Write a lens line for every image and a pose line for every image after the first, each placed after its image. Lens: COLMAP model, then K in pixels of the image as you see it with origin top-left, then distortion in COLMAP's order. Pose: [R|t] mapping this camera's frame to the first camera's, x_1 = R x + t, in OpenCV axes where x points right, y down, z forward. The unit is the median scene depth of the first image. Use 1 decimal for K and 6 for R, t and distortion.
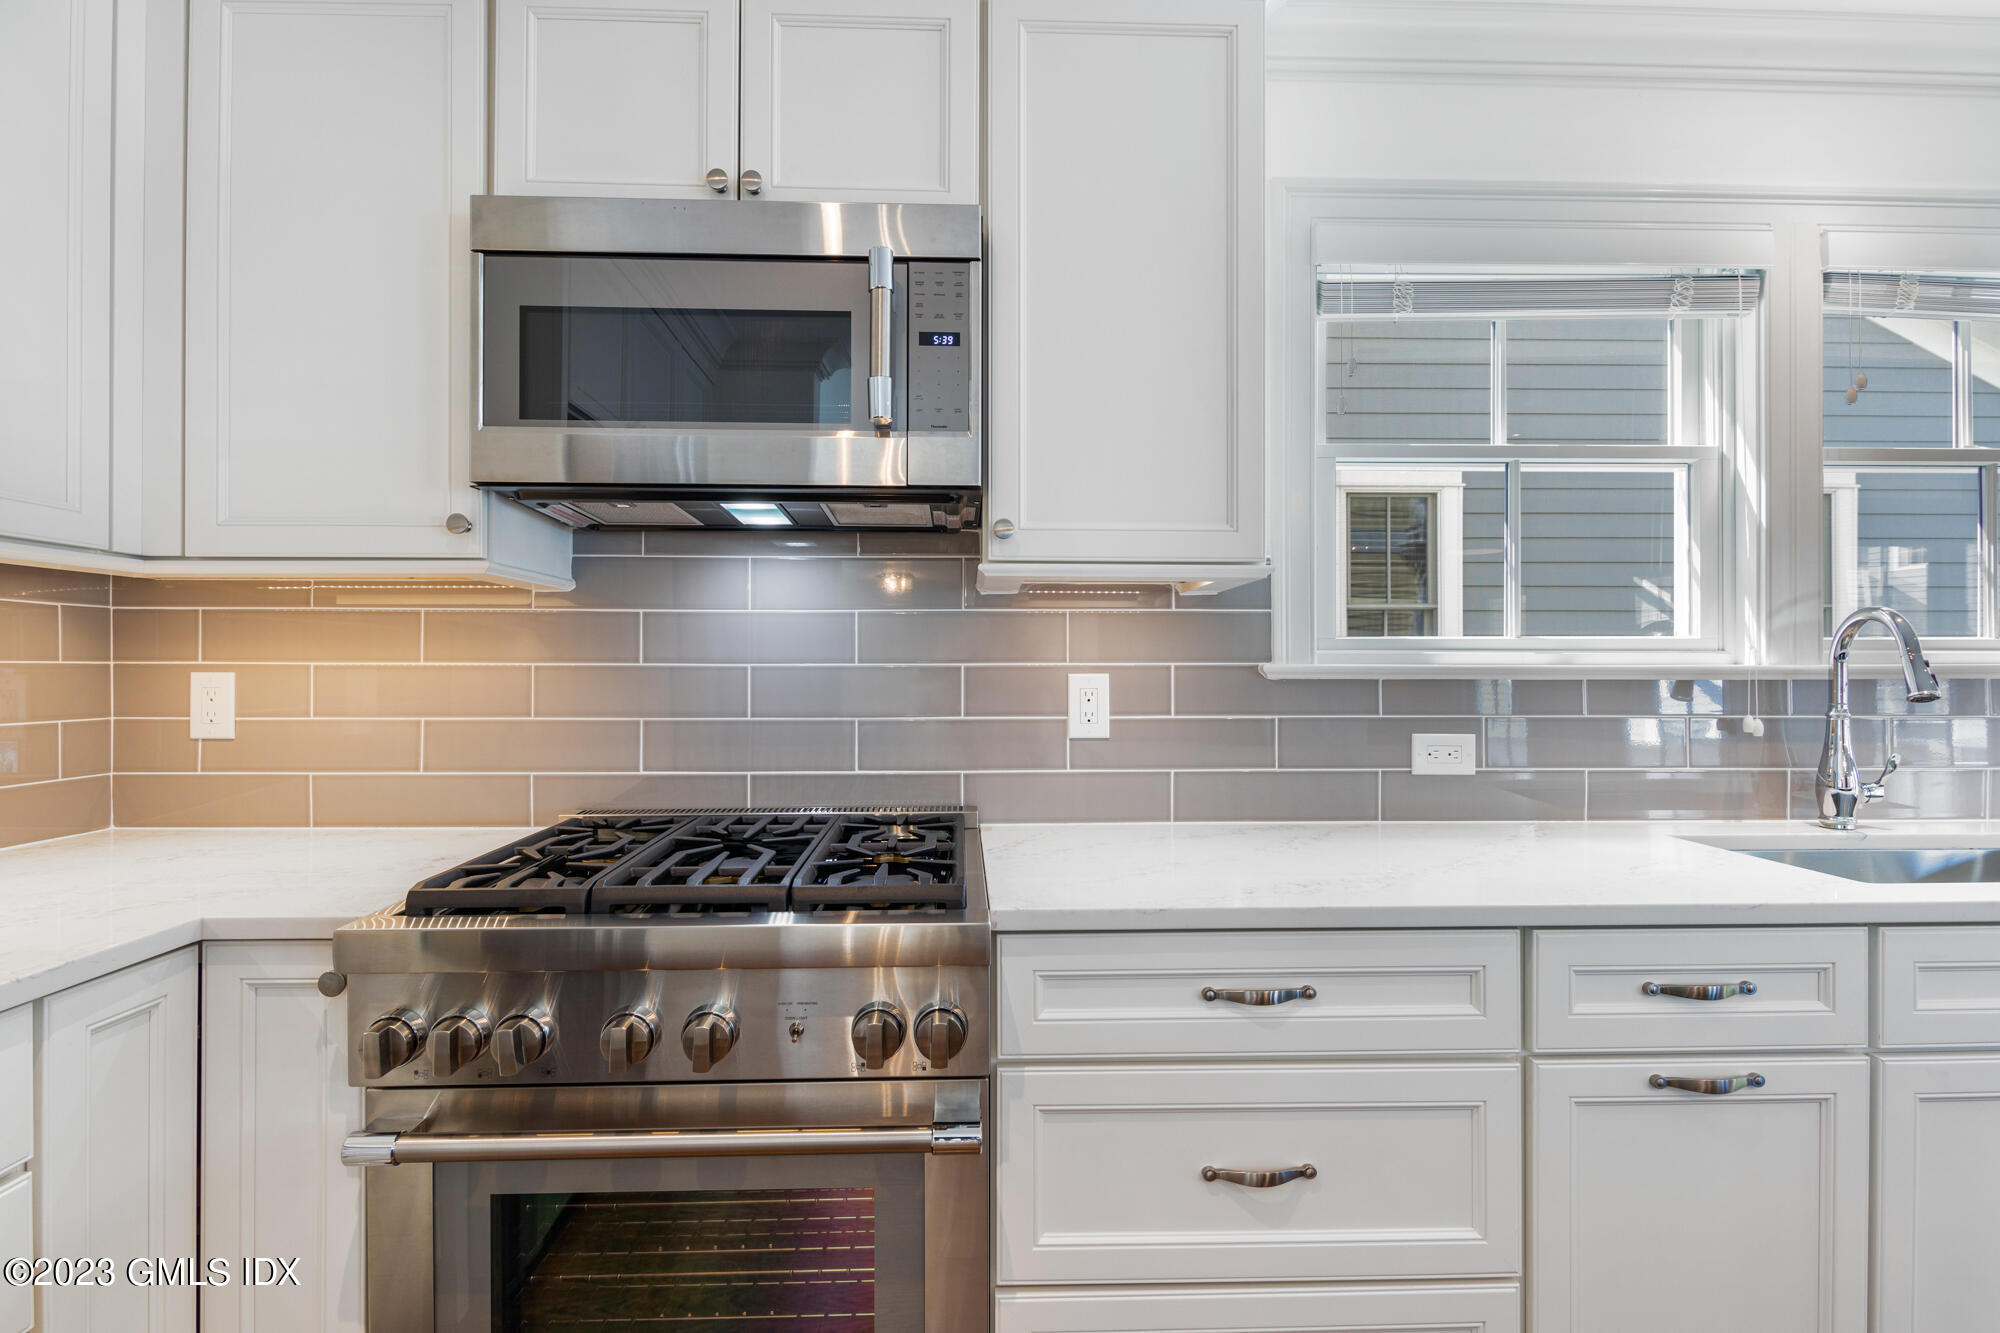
lens RADIAL K [[987.4, 0, 1000.0], [0, 987.4, 666.5], [0, 0, 1]] dist [-0.002145, -0.000458]
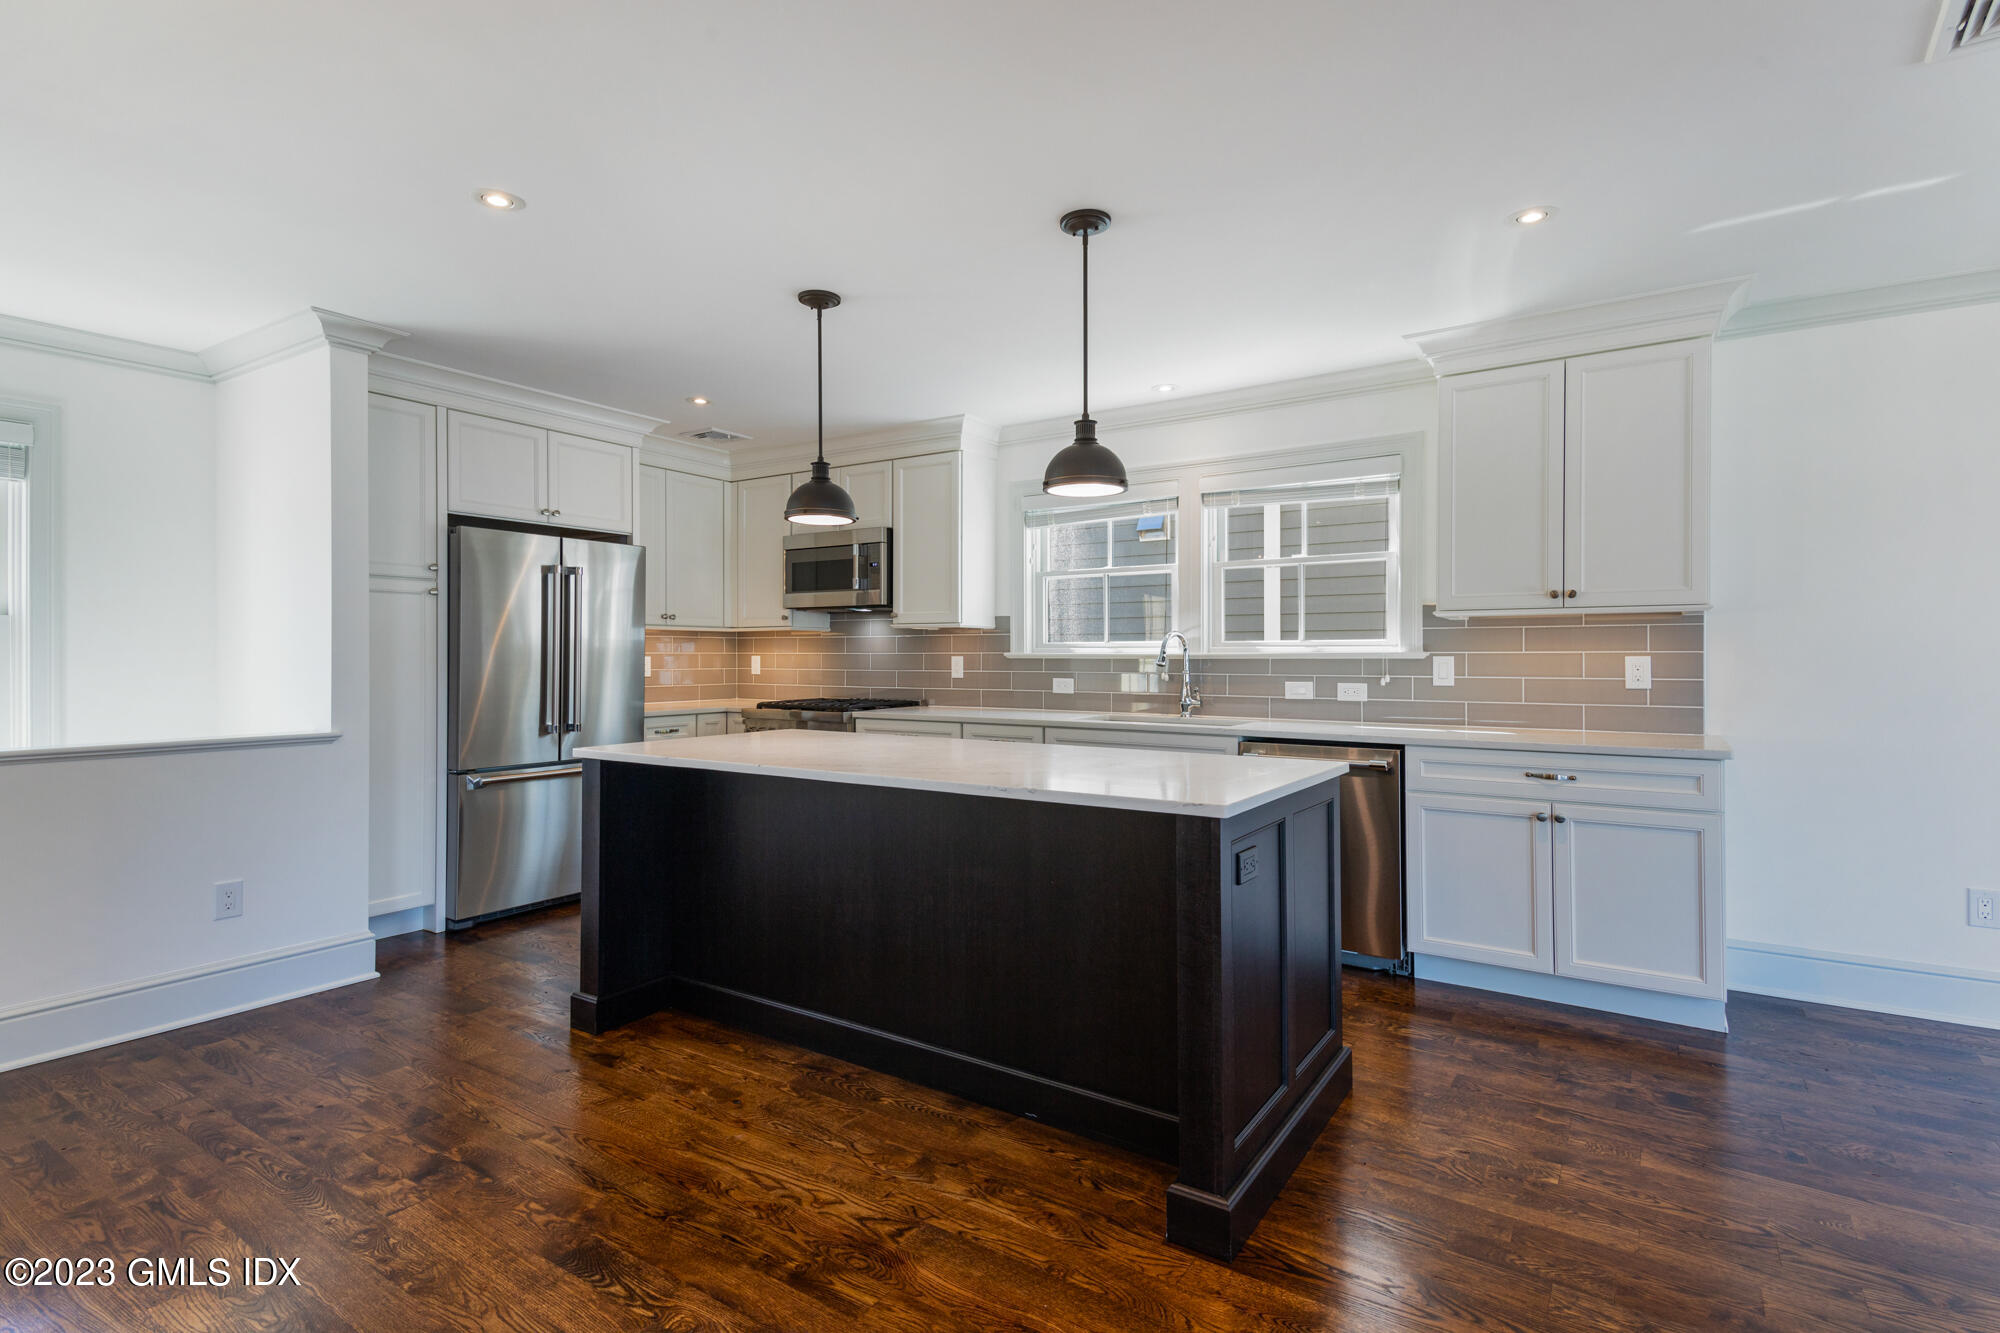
lens RADIAL K [[982.8, 0, 1000.0], [0, 982.8, 666.5], [0, 0, 1]] dist [0.009831, -0.000215]
pose [[0.814372, 0.003807, -0.580331, 1.933719], [-0.007233, 0.999967, -0.003591, 0.047944], [0.580298, 0.007122, 0.814373, -1.356836]]
